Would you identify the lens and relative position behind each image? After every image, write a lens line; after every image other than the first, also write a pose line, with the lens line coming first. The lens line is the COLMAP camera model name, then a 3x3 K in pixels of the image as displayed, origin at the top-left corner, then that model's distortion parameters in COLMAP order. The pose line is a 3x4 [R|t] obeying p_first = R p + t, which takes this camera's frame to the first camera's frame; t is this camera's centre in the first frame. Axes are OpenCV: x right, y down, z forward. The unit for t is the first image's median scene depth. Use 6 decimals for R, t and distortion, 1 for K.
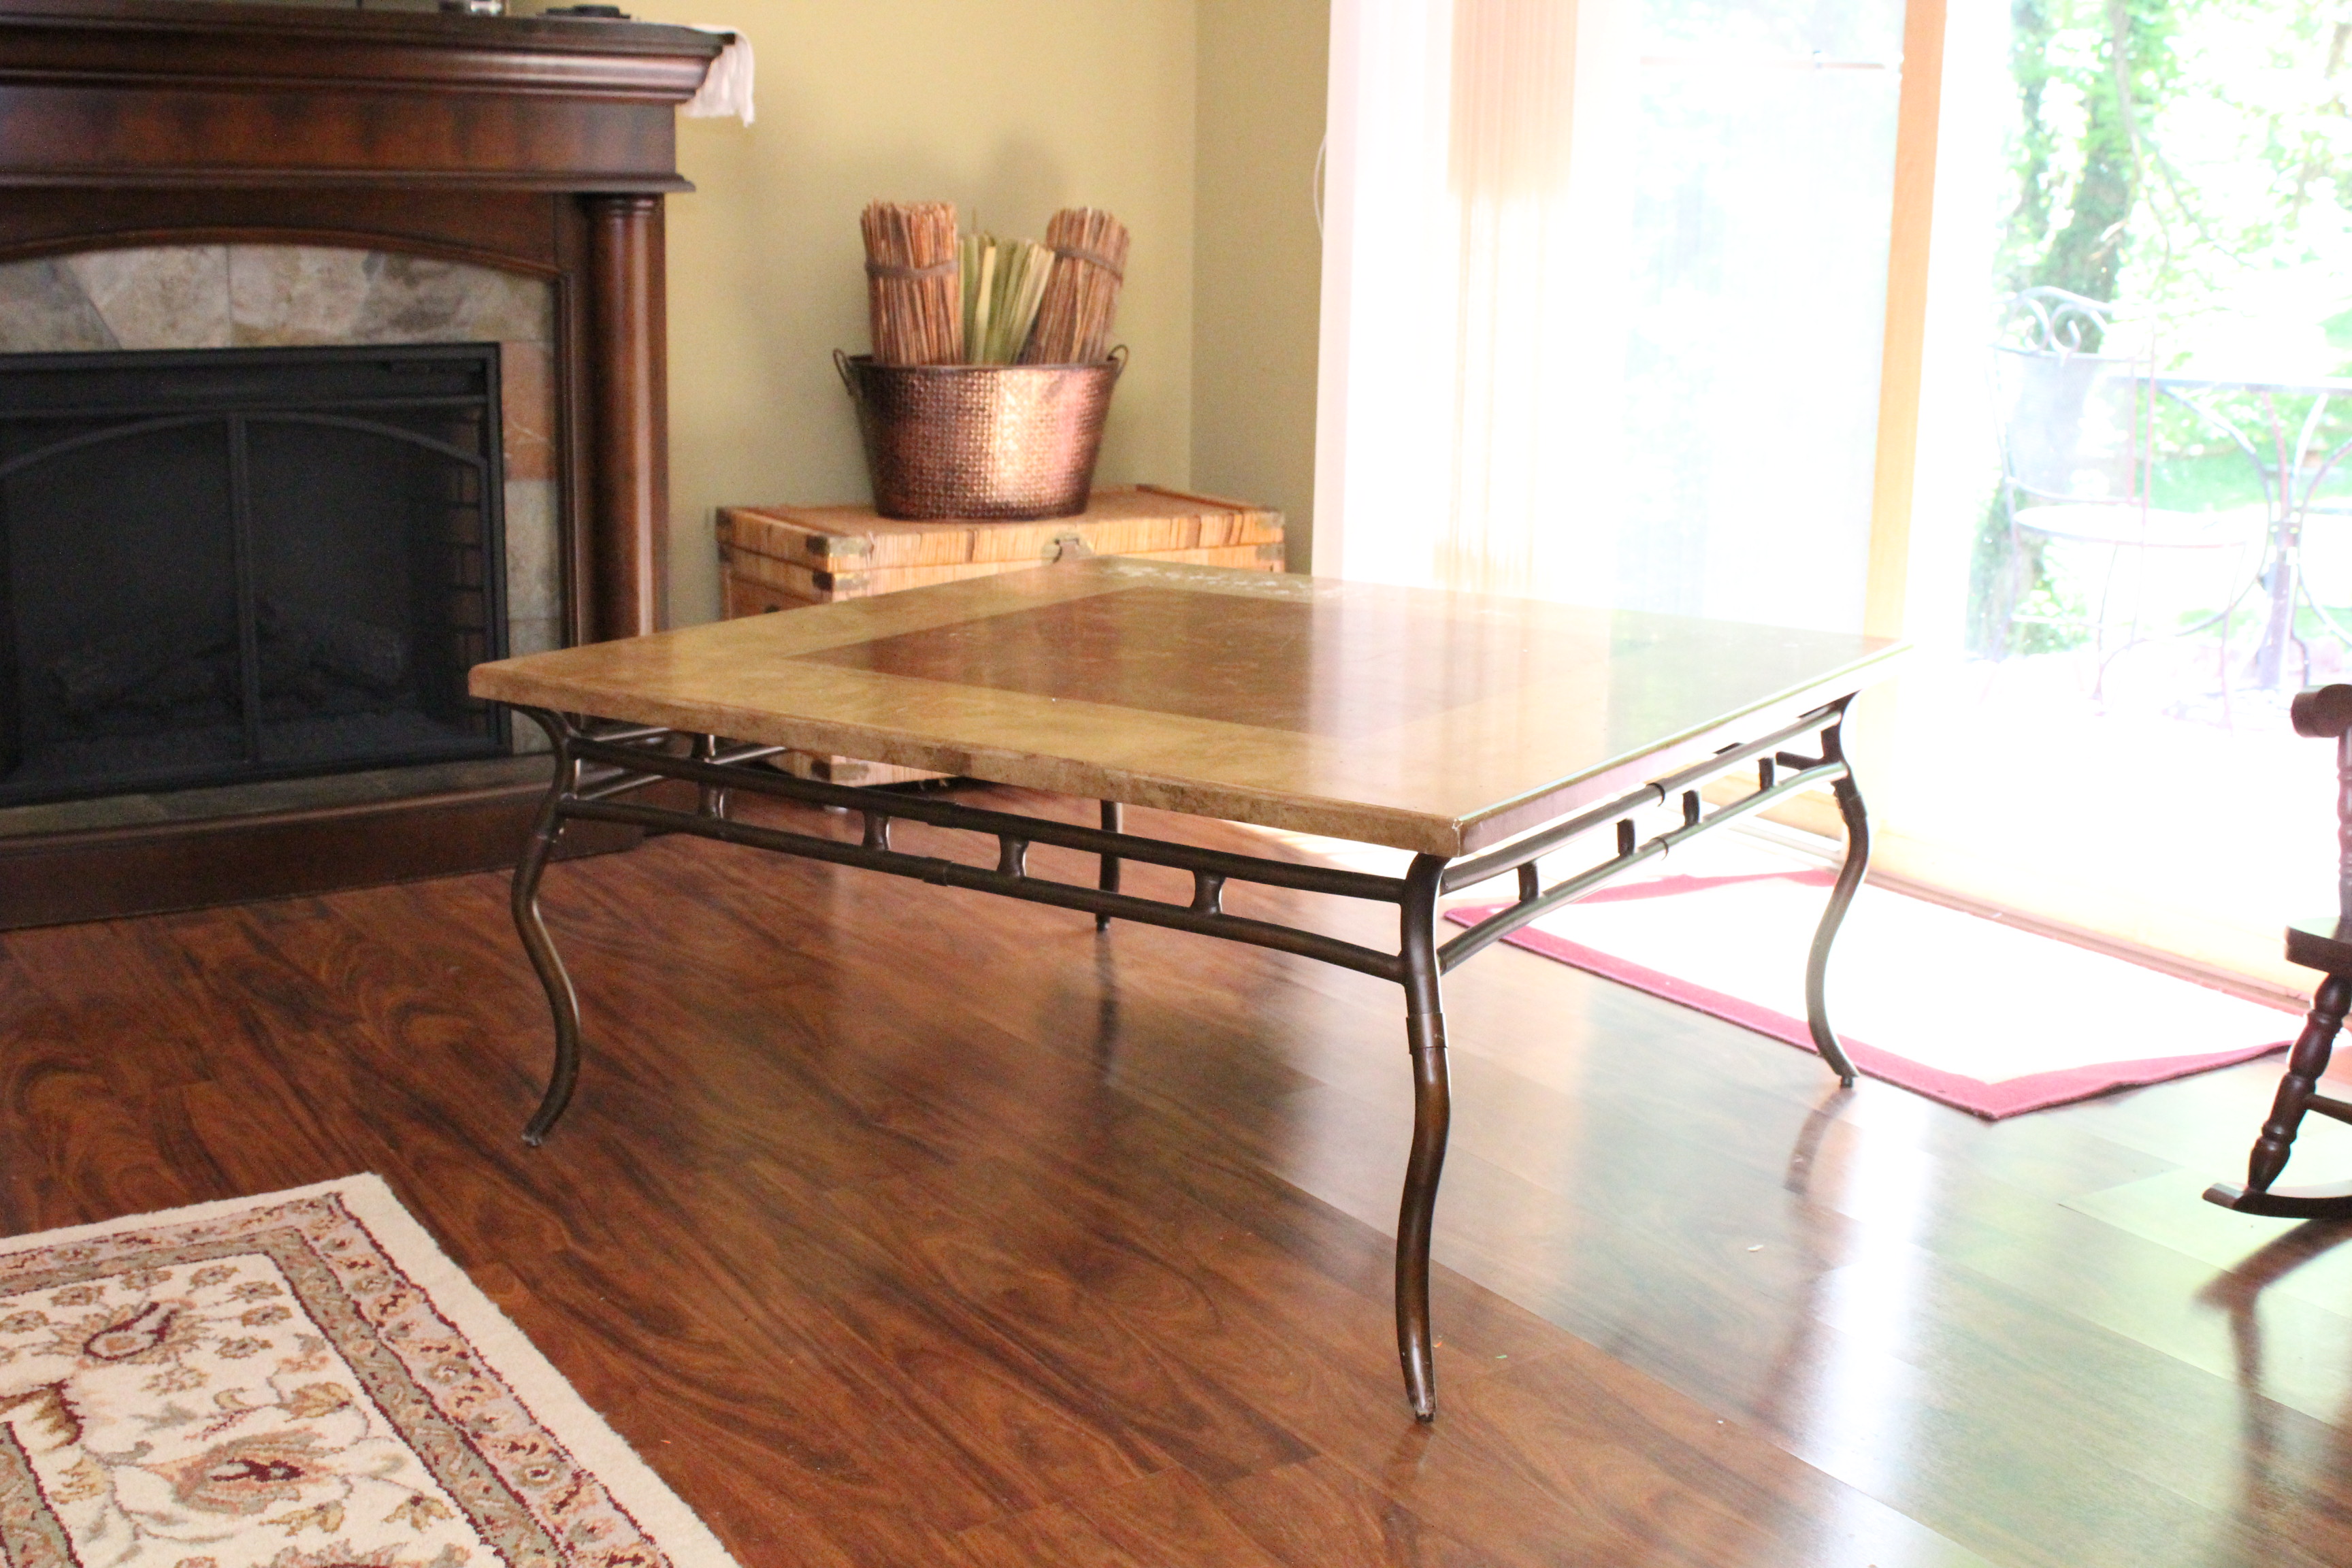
lens RADIAL K [[2602.3, 0, 1165.0], [0, 2602.3, 807.2], [0, 0, 1]] dist [-0.070349, 0.000000]
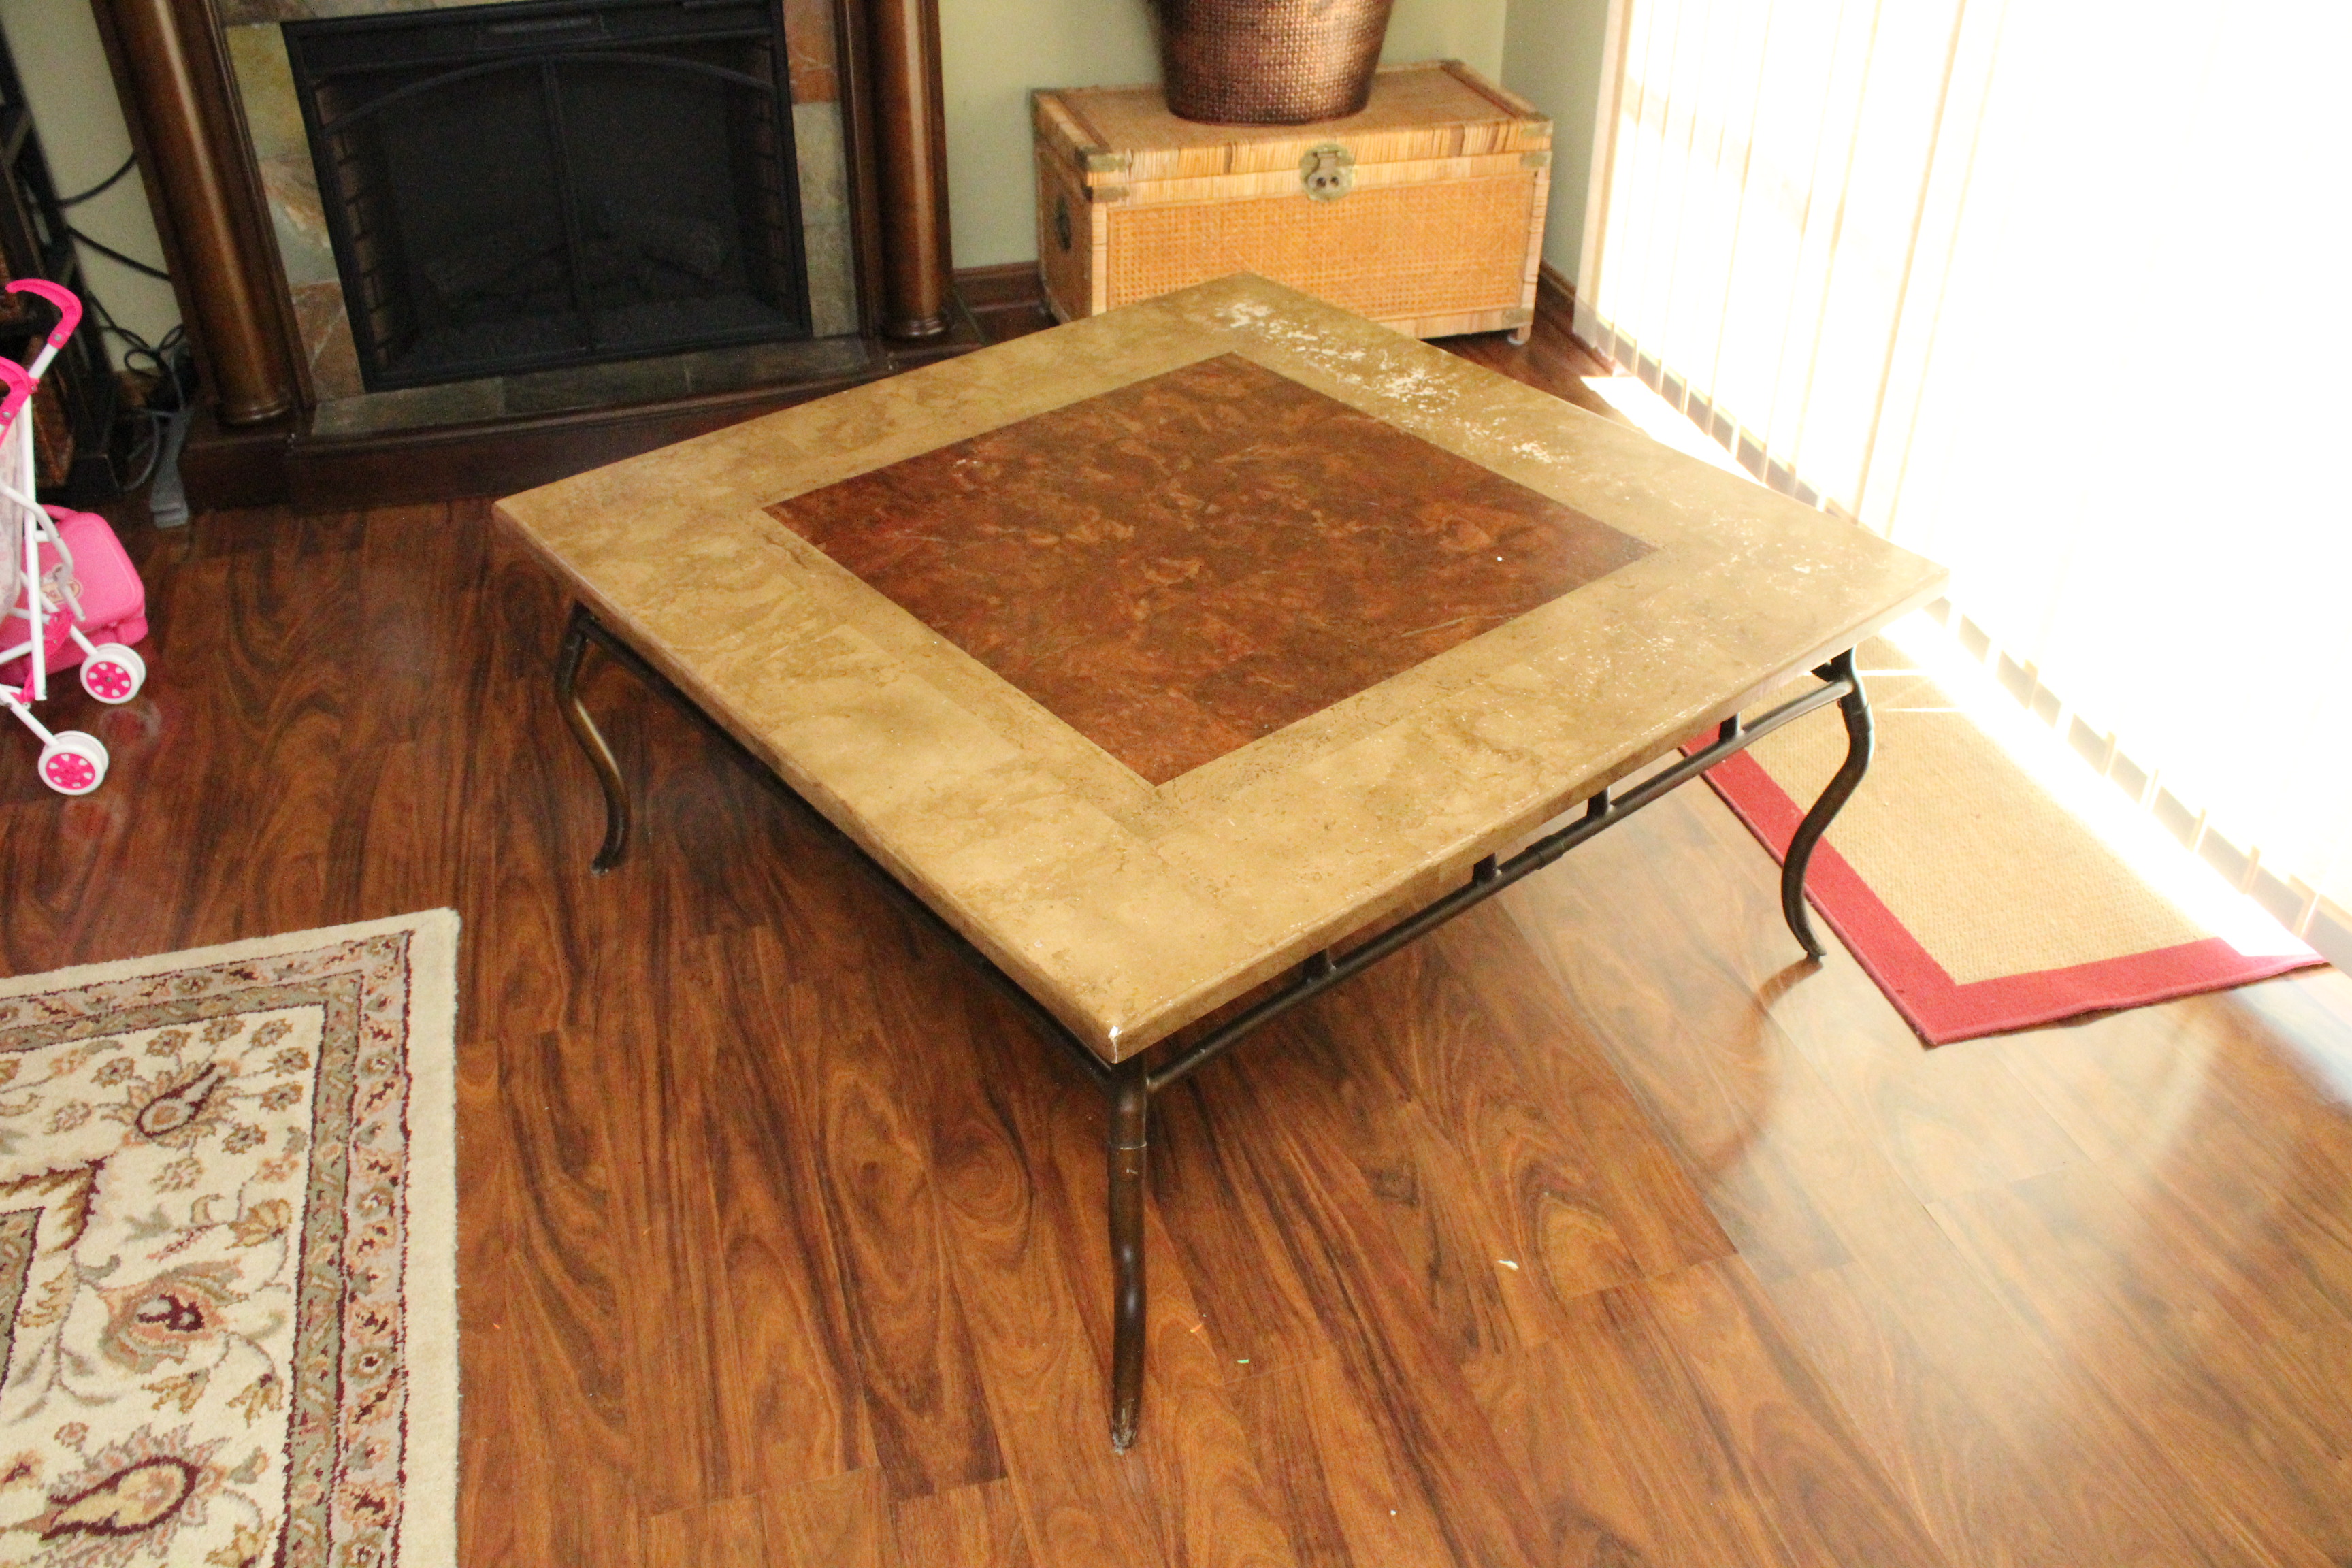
lens RADIAL K [[1943.4, 0, 1166.1], [0, 1943.4, 783.9], [0, 0, 1]] dist [-0.160194, 0.125286]
pose [[0.957430, 0.152913, -0.244839, 0.235101], [-0.050549, 0.923878, 0.379335, -0.280884], [0.284206, -0.350810, 0.892277, 0.337241]]
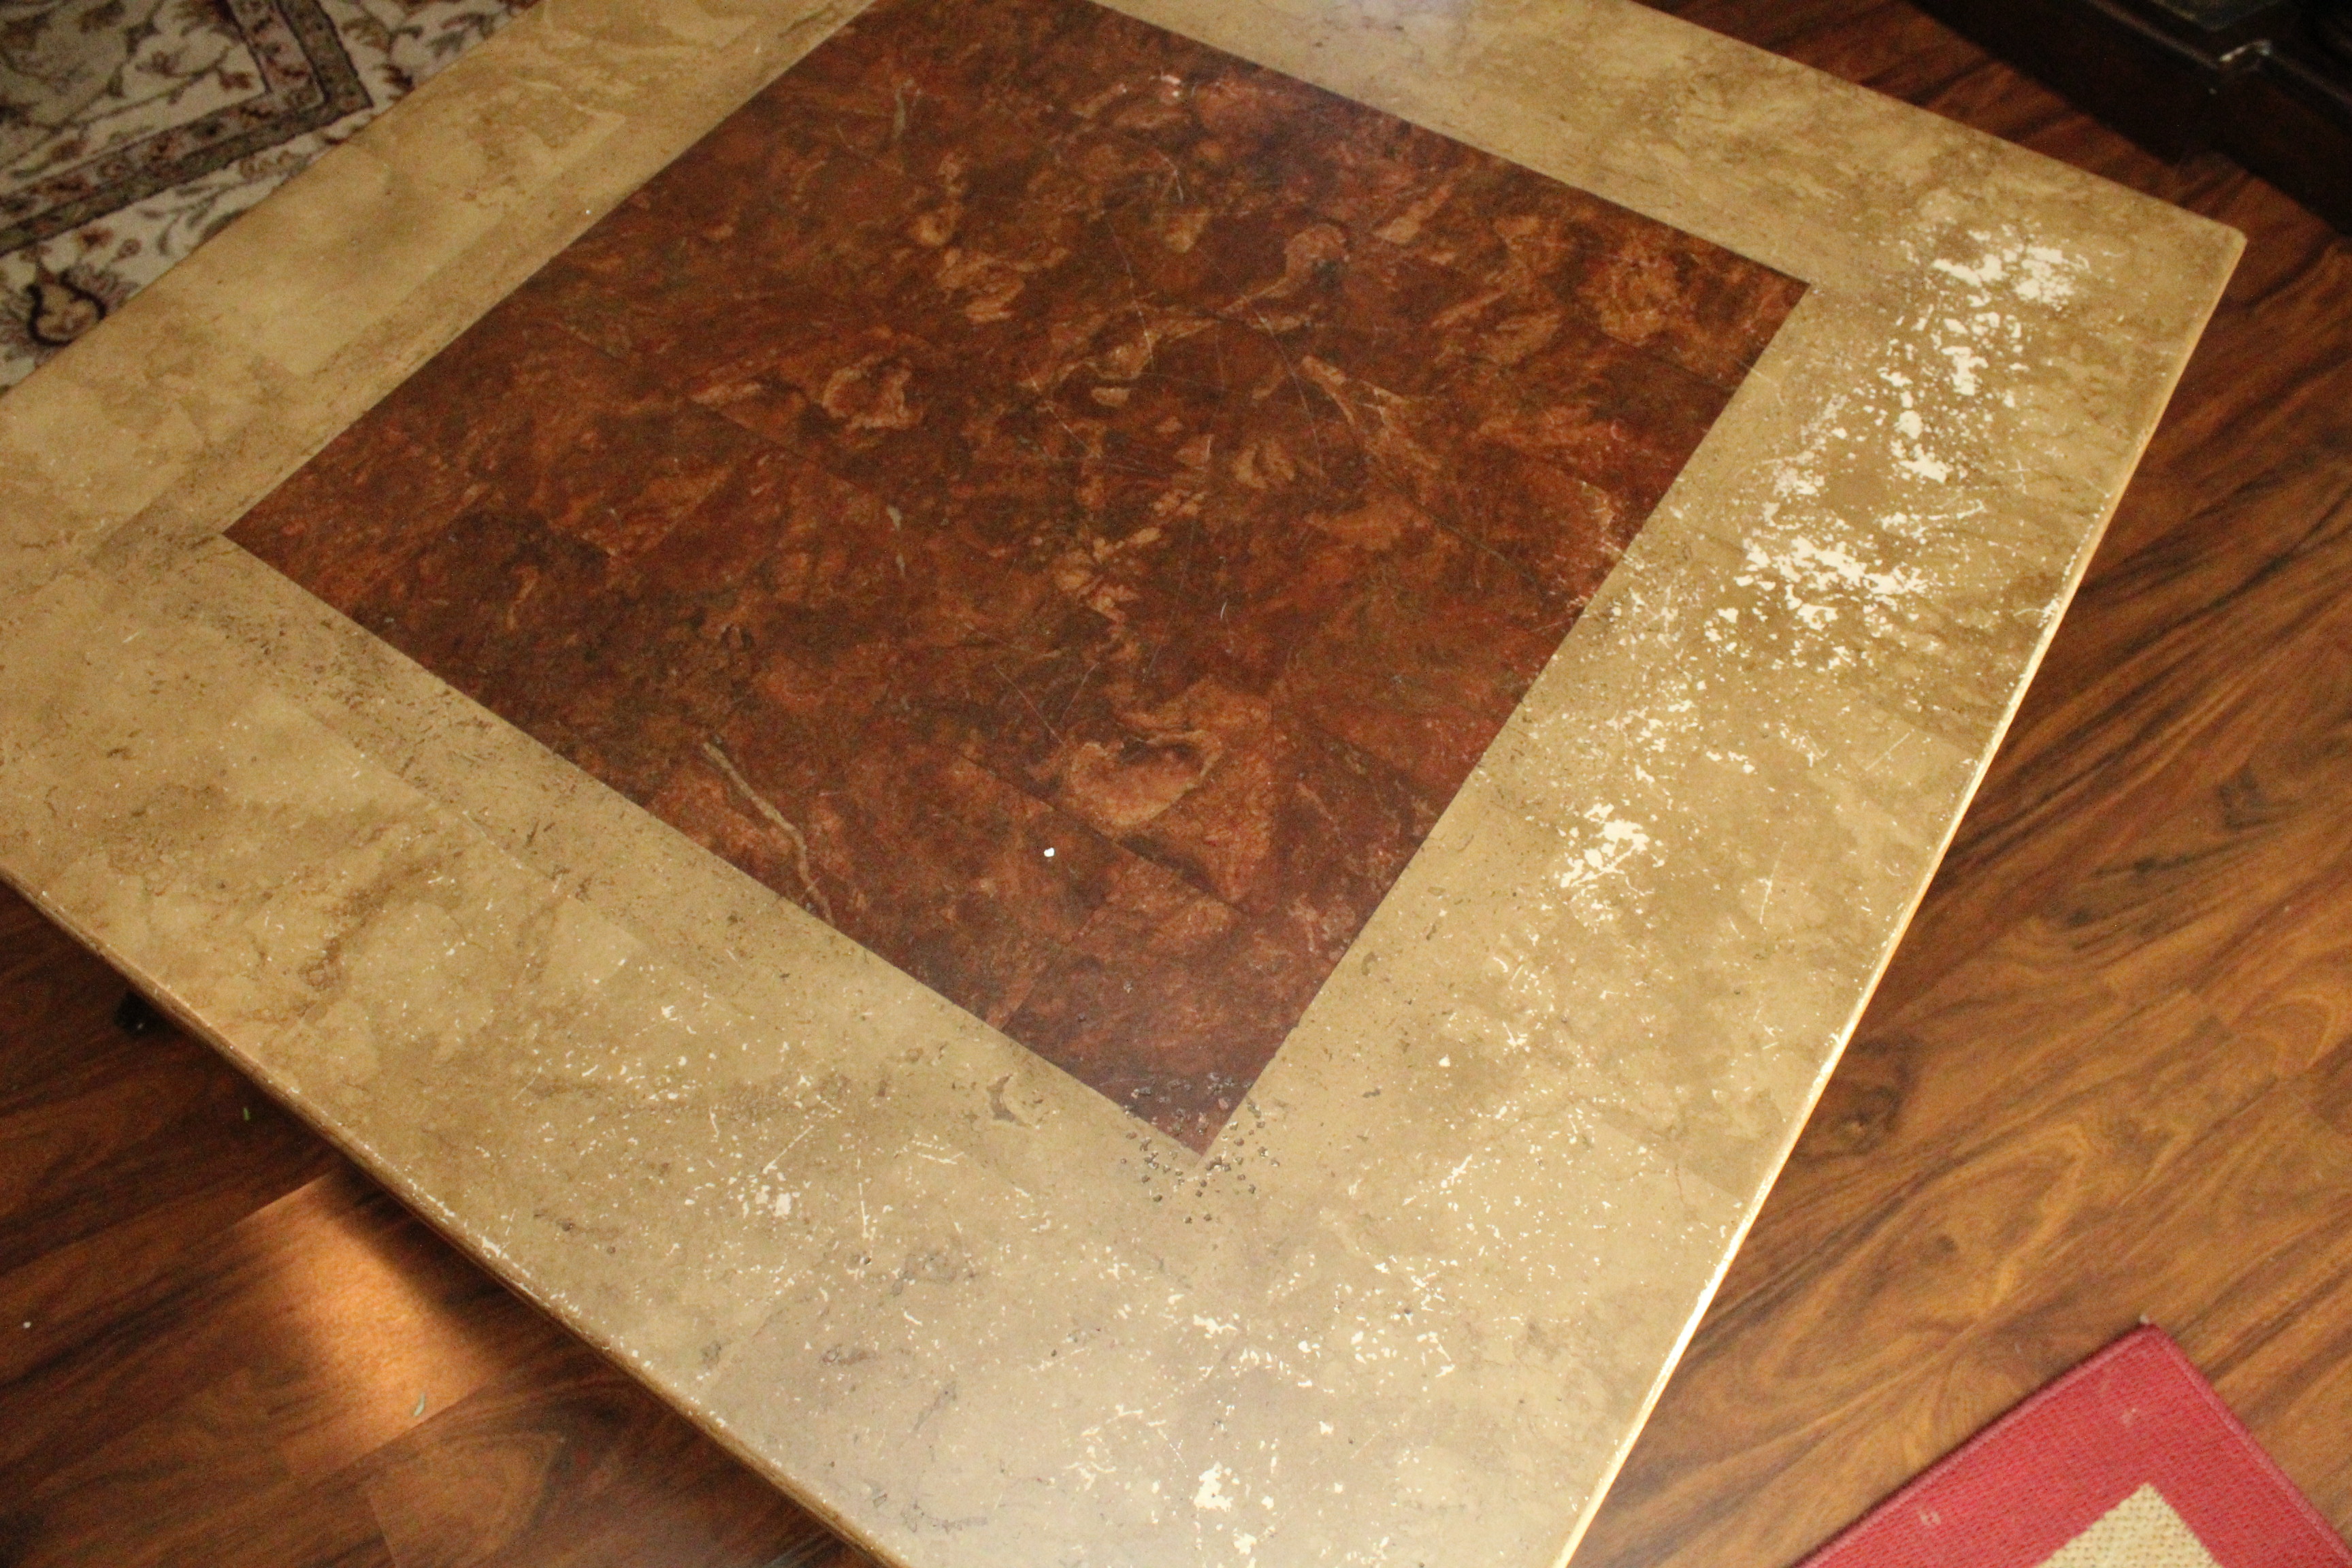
lens RADIAL K [[1943.4, 0, 1178.2], [0, 1943.4, 785.3], [0, 0, 1]] dist [-0.160194, 0.125286]
pose [[-0.002625, 0.822330, -0.569005, 0.365116], [-0.207800, 0.556137, 0.804693, -0.391860], [0.978168, 0.120352, 0.169421, 1.088729]]
